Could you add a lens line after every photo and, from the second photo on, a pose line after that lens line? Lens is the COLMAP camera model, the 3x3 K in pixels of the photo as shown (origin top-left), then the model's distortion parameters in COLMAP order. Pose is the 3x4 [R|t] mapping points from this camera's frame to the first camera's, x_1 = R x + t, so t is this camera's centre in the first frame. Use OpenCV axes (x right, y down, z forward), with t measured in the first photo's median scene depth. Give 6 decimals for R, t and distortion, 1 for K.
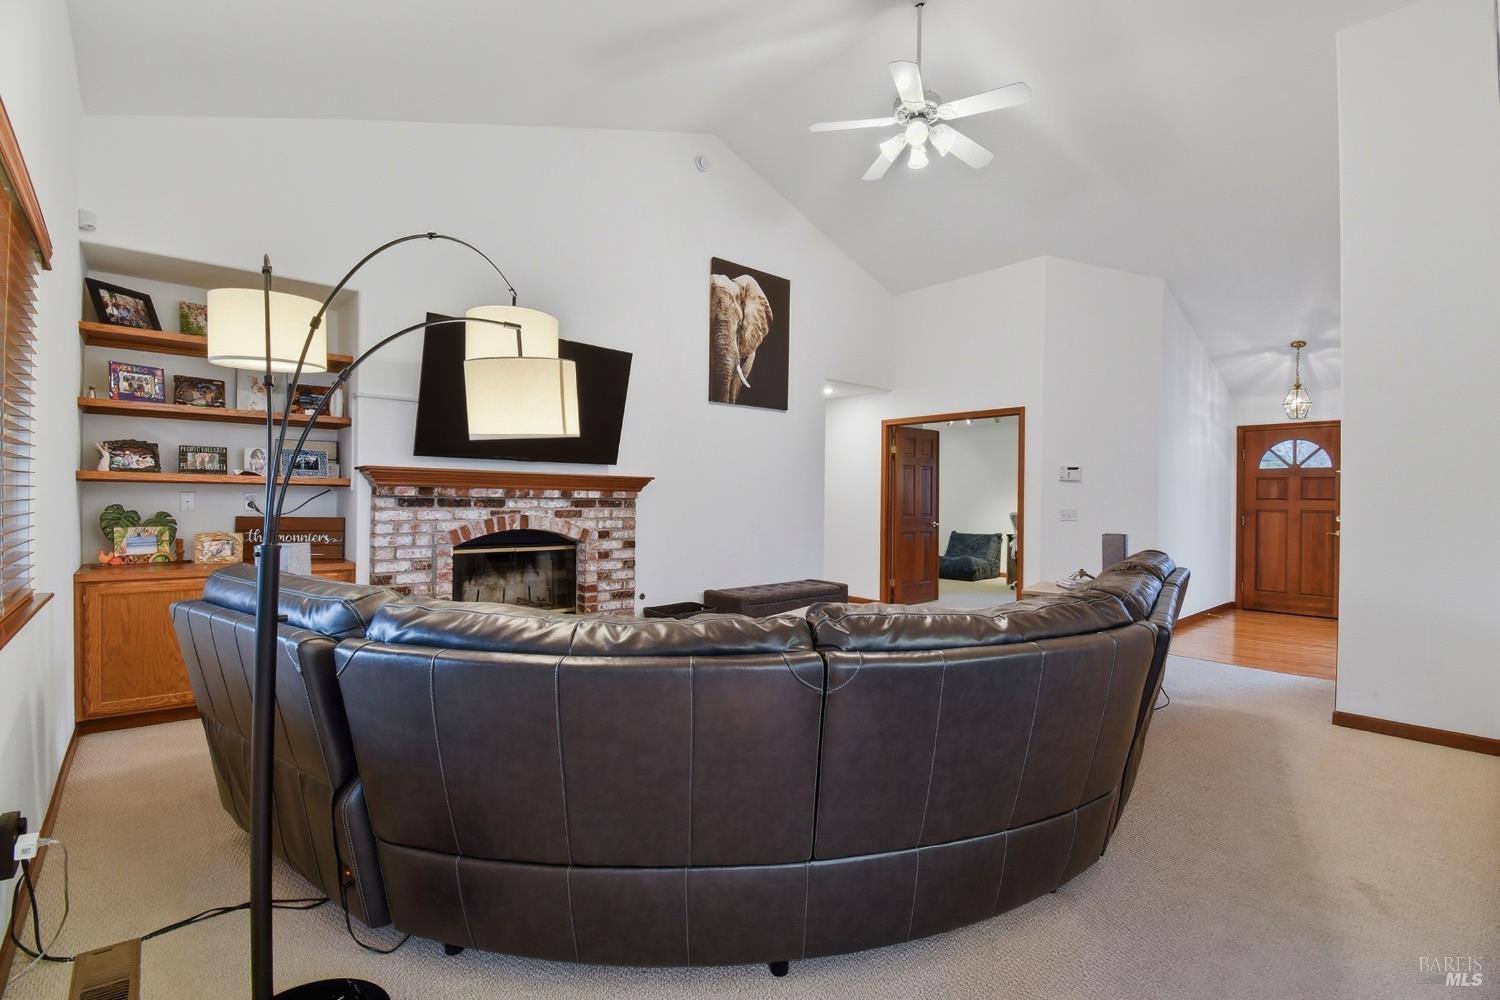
lens RADIAL K [[676.8, 0, 750.0], [0, 676.8, 500.0], [0, 0, 1]] dist [0.001161, -0.014581]
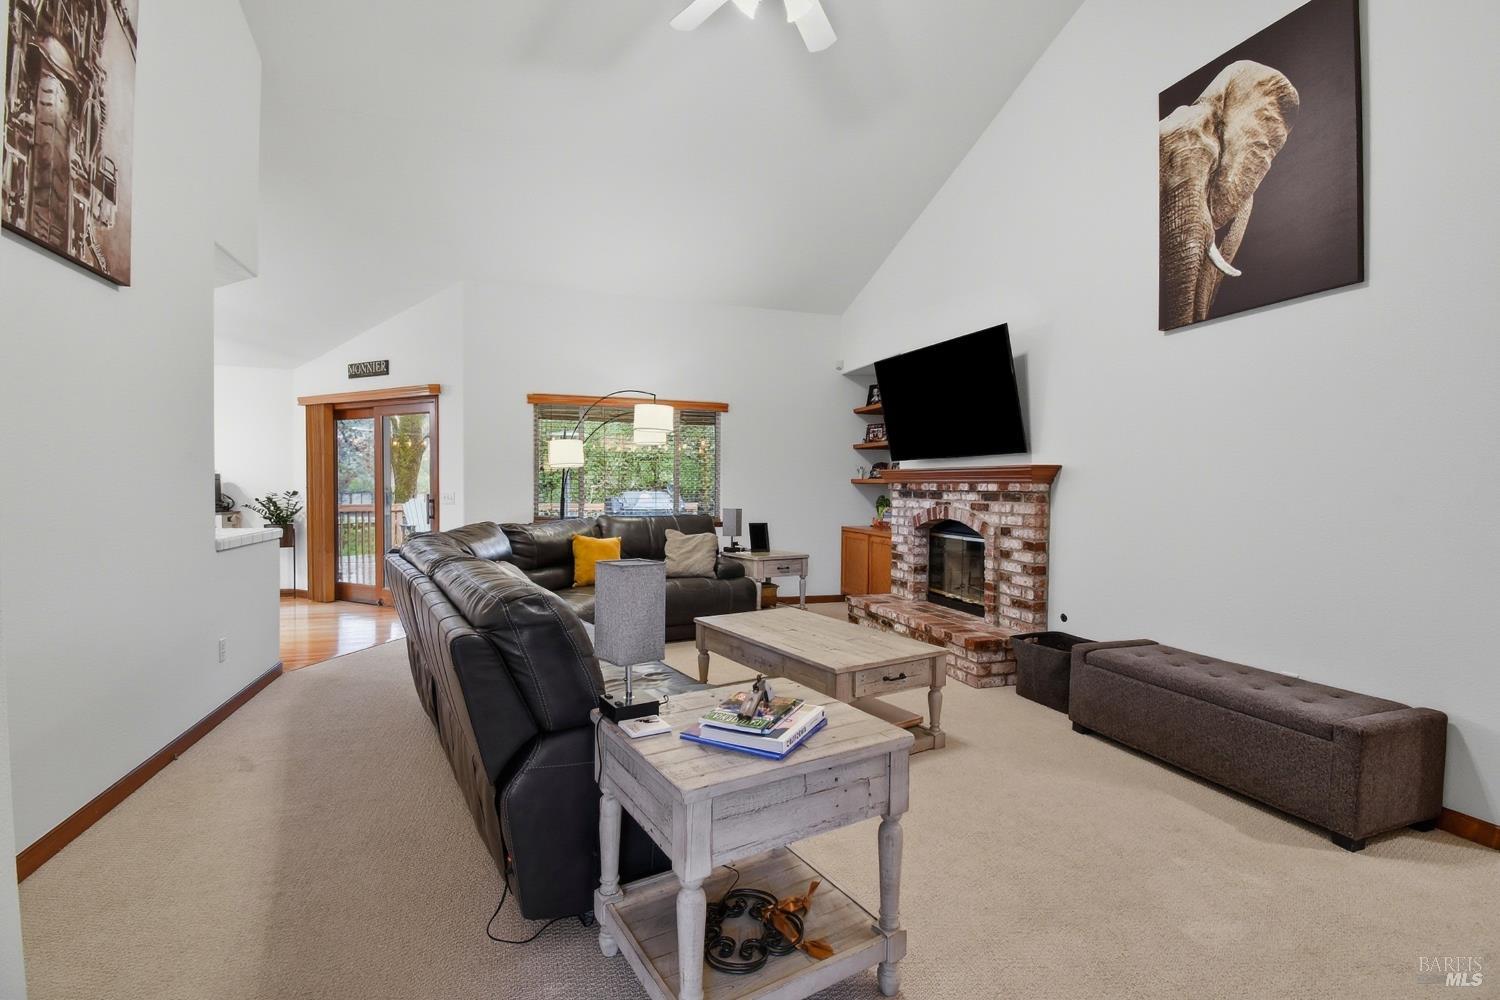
lens RADIAL K [[676.8, 0, 750.0], [0, 676.8, 500.0], [0, 0, 1]] dist [0.001161, -0.014581]
pose [[-0.402265, 0.005059, -0.915509, 0.737434], [-0.011504, 0.999878, 0.010579, 0.003511], [0.915451, 0.014788, -0.402157, 1.036747]]
